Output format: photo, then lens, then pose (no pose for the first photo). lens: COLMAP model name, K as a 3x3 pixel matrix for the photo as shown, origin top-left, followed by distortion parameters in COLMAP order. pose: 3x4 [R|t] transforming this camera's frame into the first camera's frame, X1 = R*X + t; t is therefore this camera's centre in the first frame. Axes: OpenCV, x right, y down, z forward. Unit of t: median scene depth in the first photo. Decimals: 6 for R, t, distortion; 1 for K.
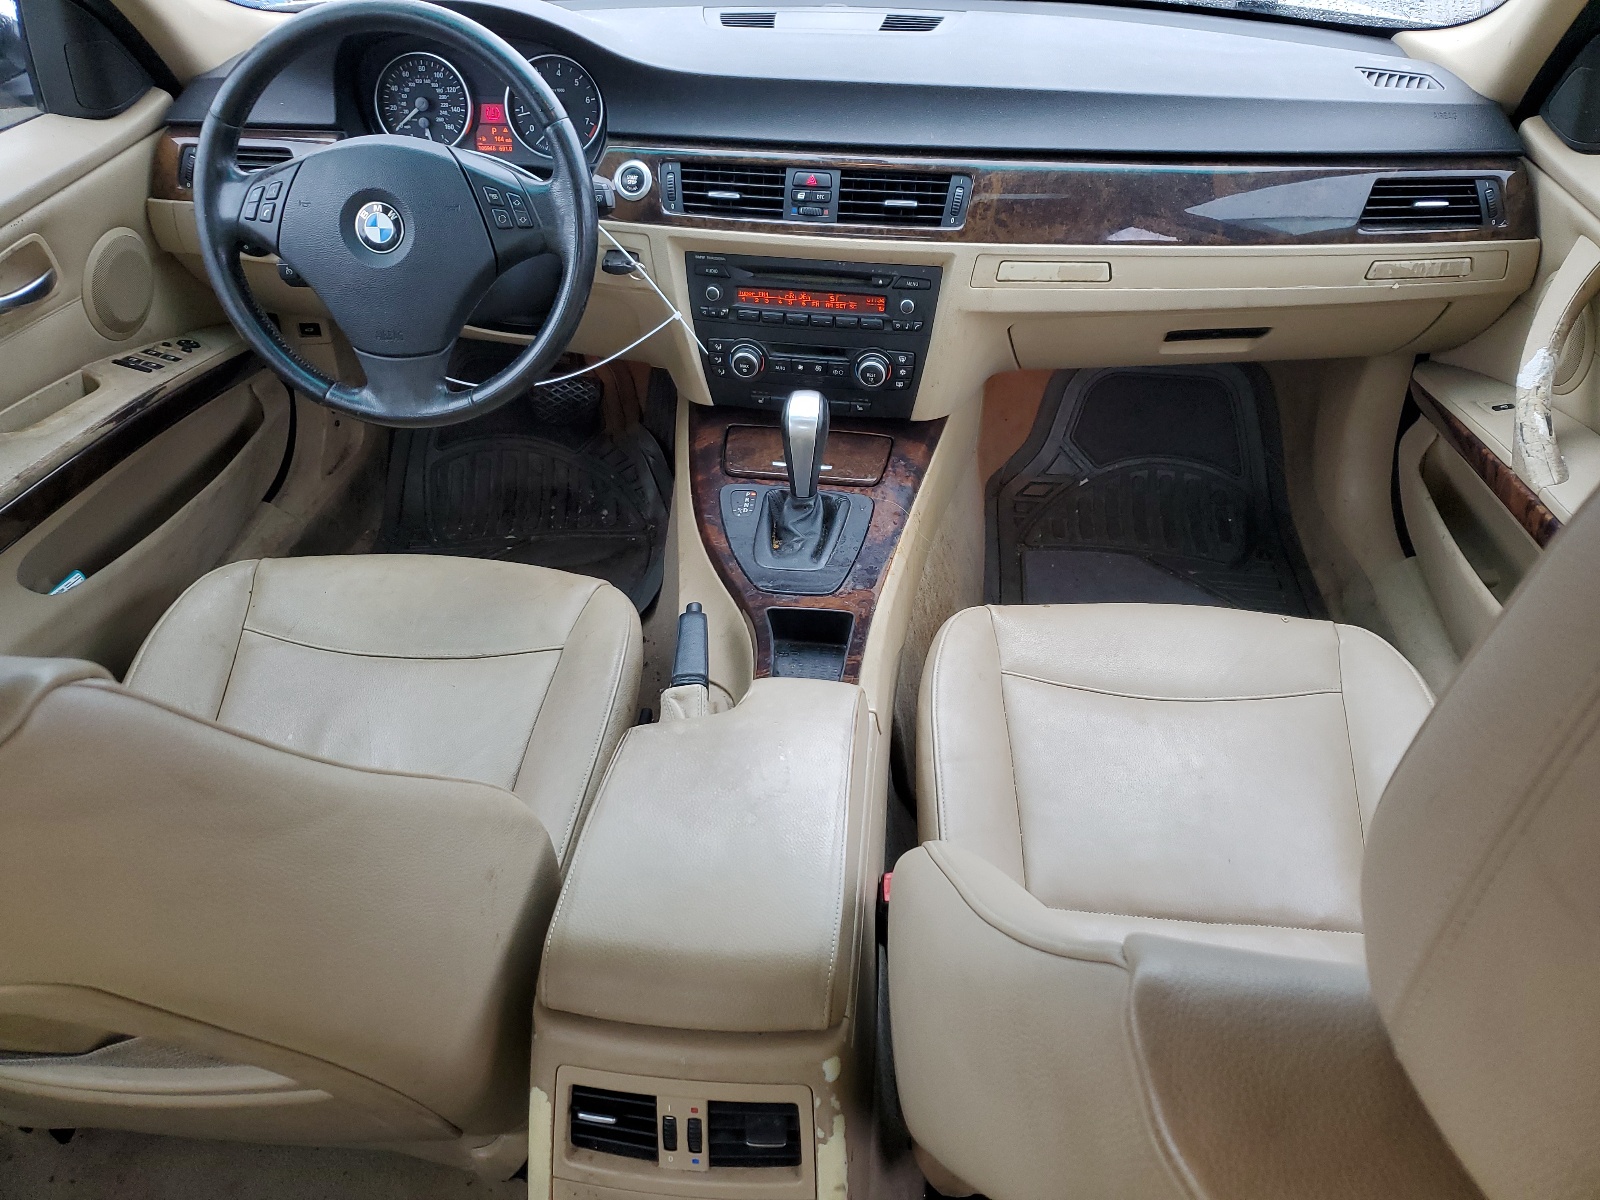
lens RADIAL K [[1211.0, 0, 796.7], [0, 1211.0, 599.9], [0, 0, 1]] dist [0.005450, 0.001203]
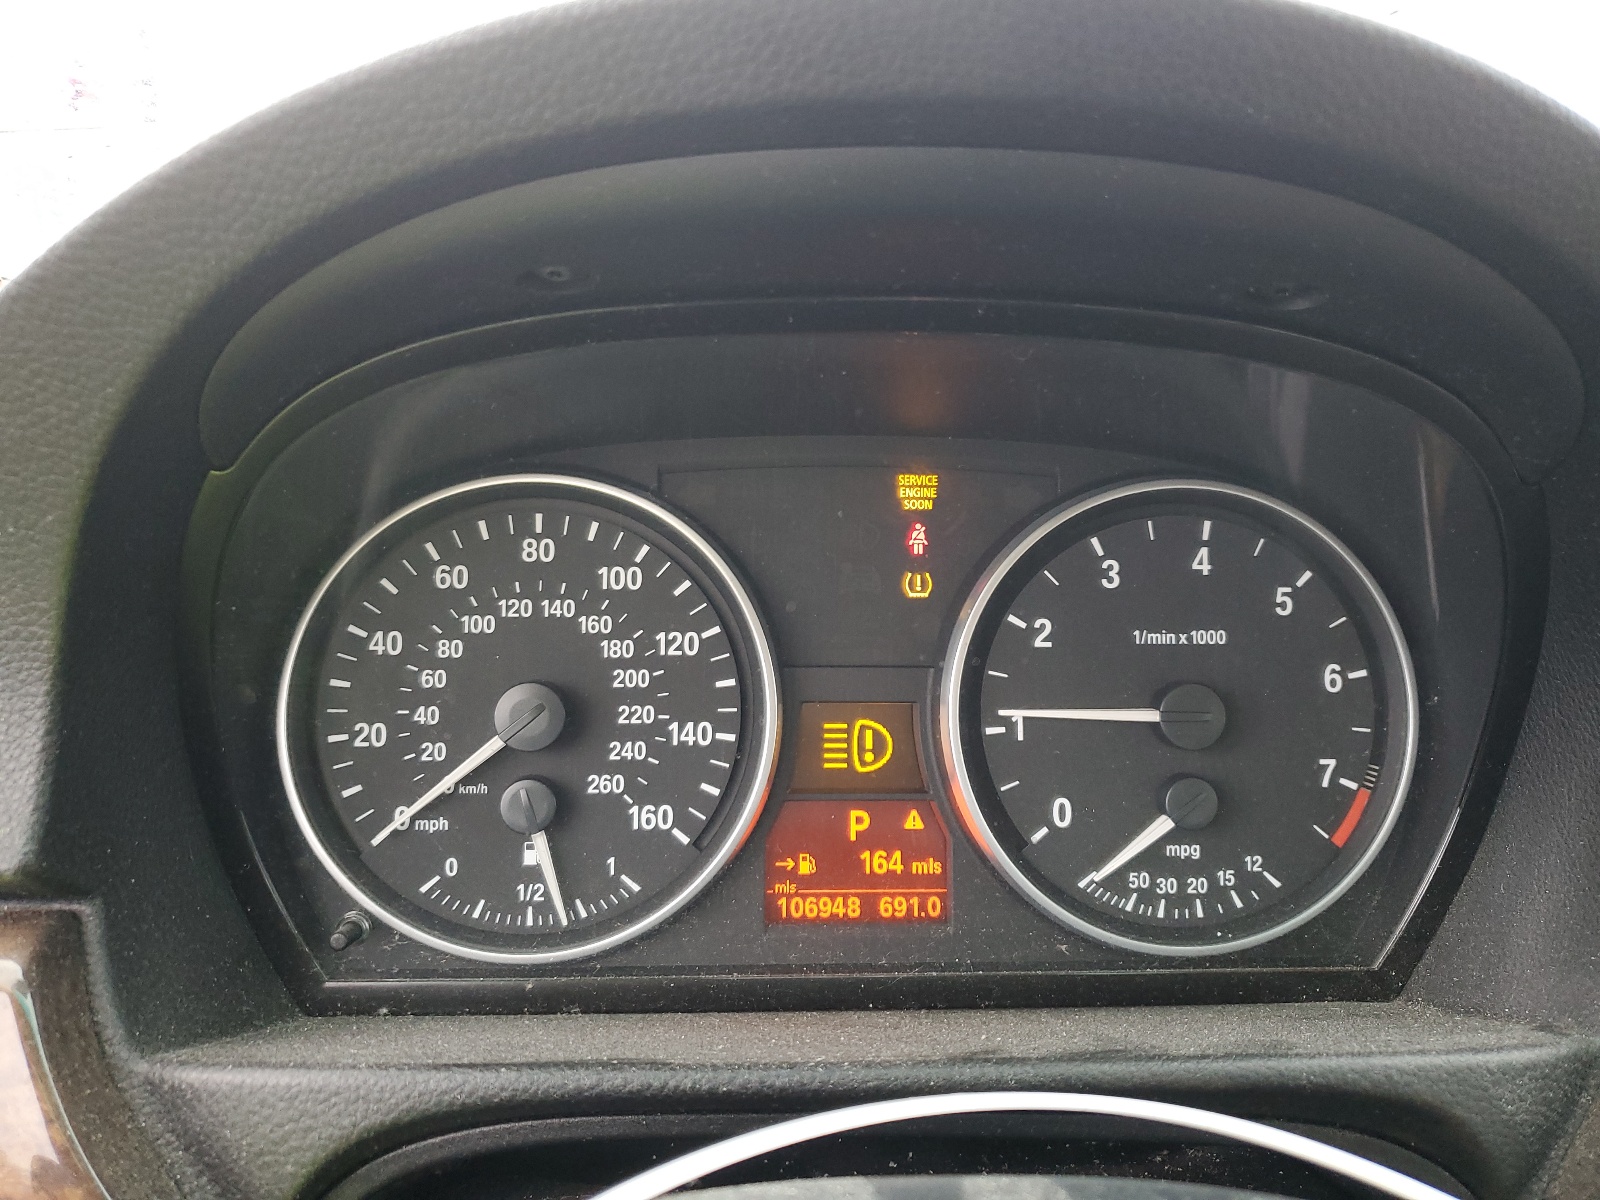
lens RADIAL K [[1211.0, 0, 801.3], [0, 1211.0, 600.9], [0, 0, 1]] dist [0.005450, 0.001203]
pose [[0.994910, -0.015151, 0.099623, -0.283258], [0.056705, 0.901420, -0.429215, -0.338325], [-0.083299, 0.432680, 0.897691, 0.811601]]
